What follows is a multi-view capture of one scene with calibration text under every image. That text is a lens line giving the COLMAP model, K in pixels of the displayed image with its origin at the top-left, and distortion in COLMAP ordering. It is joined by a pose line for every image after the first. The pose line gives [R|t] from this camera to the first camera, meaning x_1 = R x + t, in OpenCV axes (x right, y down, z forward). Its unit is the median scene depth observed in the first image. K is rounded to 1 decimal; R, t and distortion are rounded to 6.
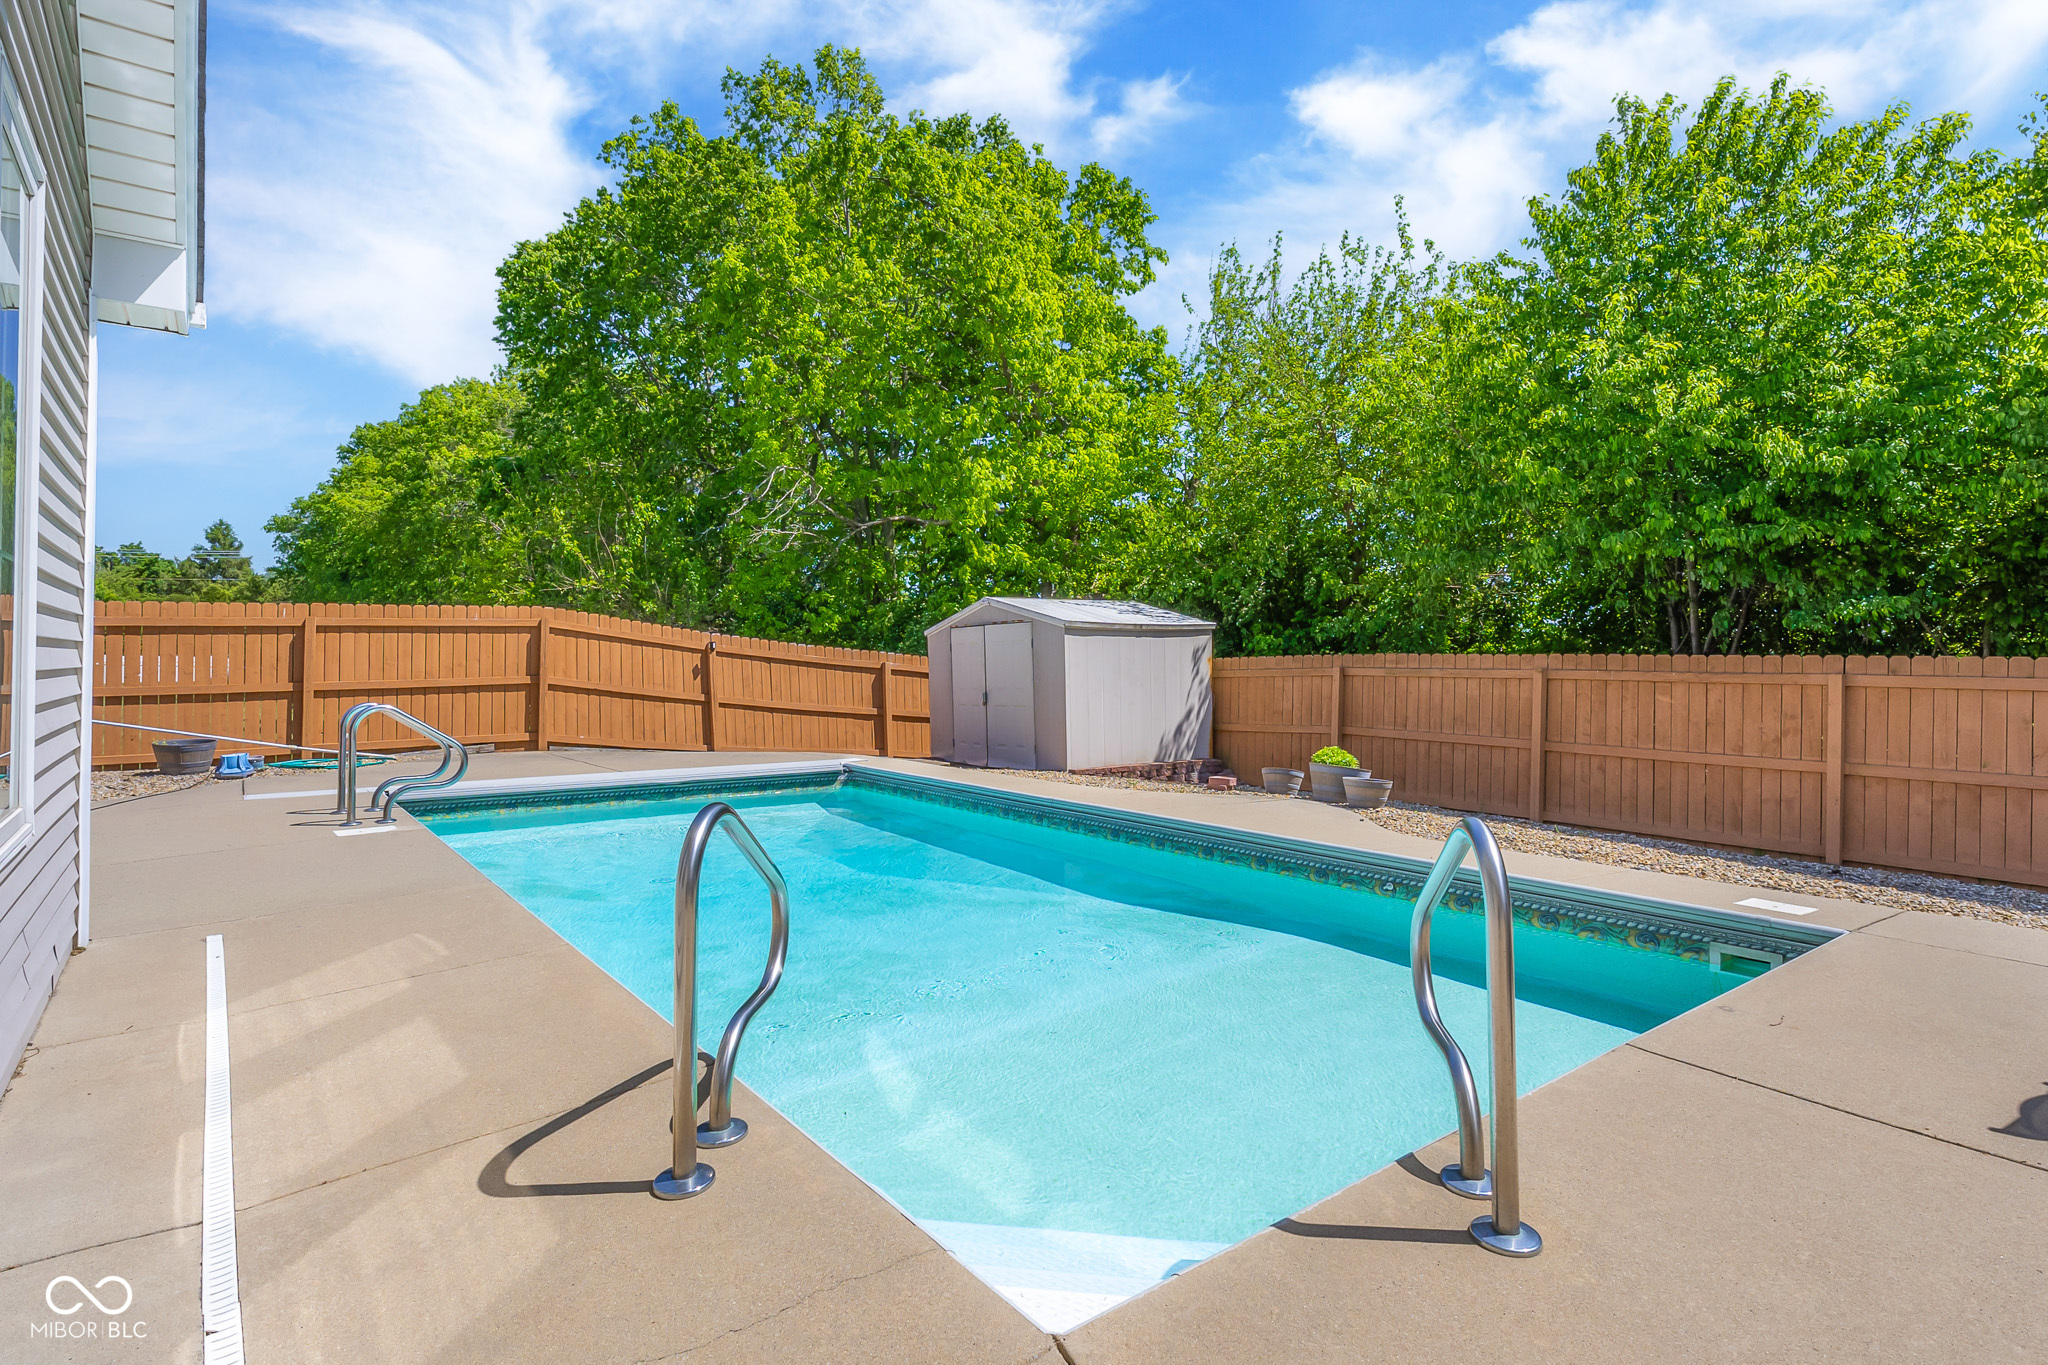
lens RADIAL K [[1073.3, 0, 1034.8], [0, 1073.3, 676.3], [0, 0, 1]] dist [0.005526, 0.000194]
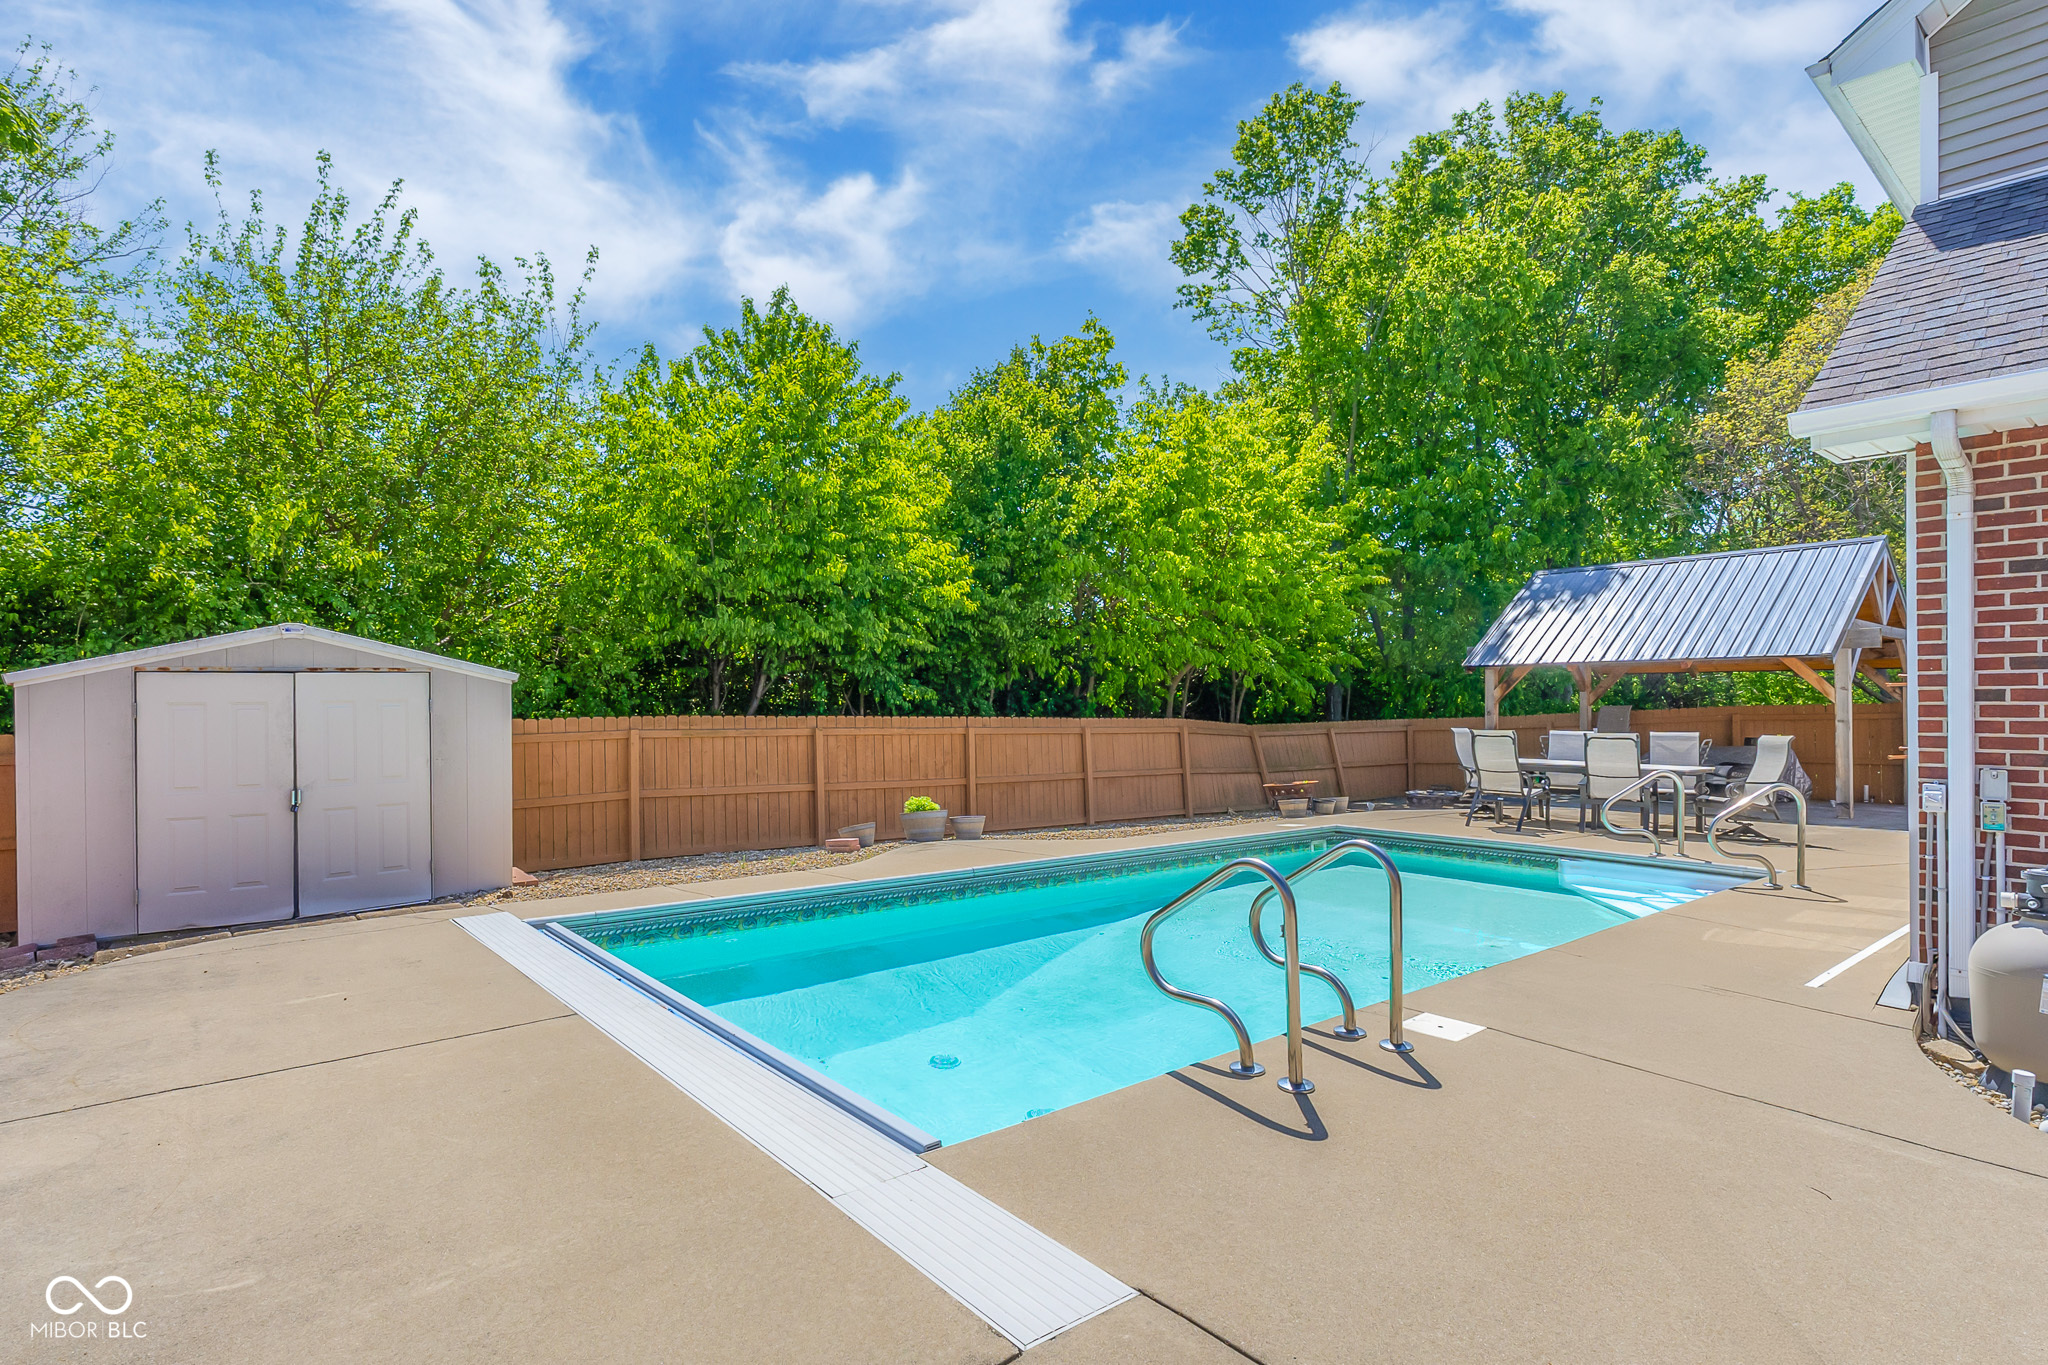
lens RADIAL K [[1066.0, 0, 1018.9], [0, 1066.0, 686.2], [0, 0, 1]] dist [0.003174, -0.000615]
pose [[-0.086265, 0.011333, 0.996208, -0.773743], [0.006138, 0.999922, -0.010843, -0.038837], [-0.996253, 0.005179, -0.086327, 0.813688]]
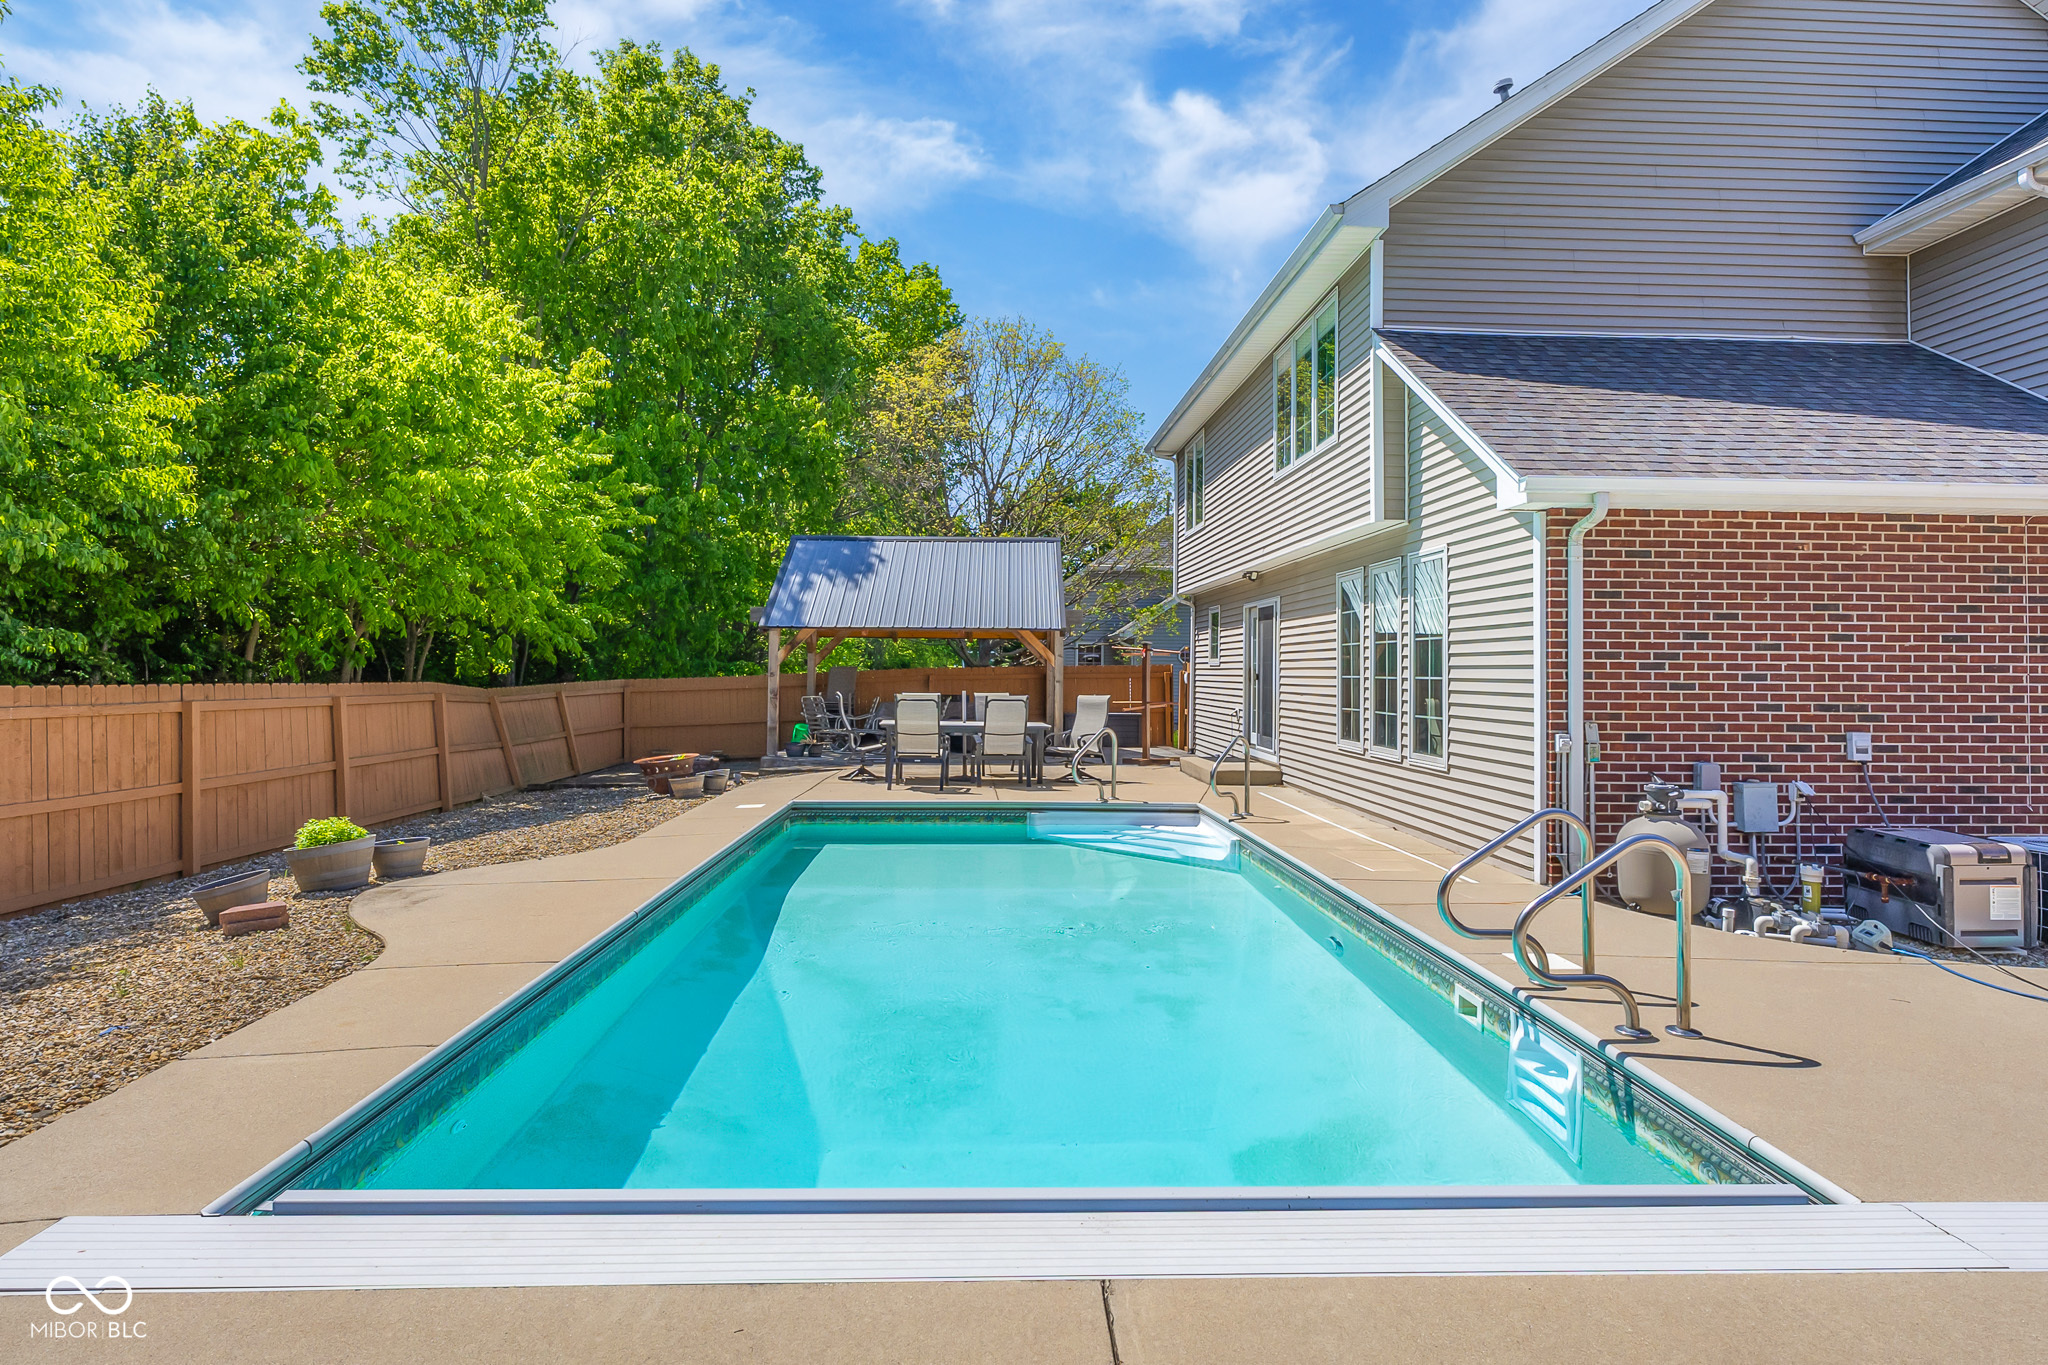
lens RADIAL K [[1073.3, 0, 1022.1], [0, 1073.3, 674.3], [0, 0, 1]] dist [0.005526, 0.000194]
pose [[-0.827160, -0.016646, 0.561719, -0.445461], [-0.008474, 0.999817, 0.017149, -0.042934], [-0.561902, 0.009425, -0.827150, 1.093782]]
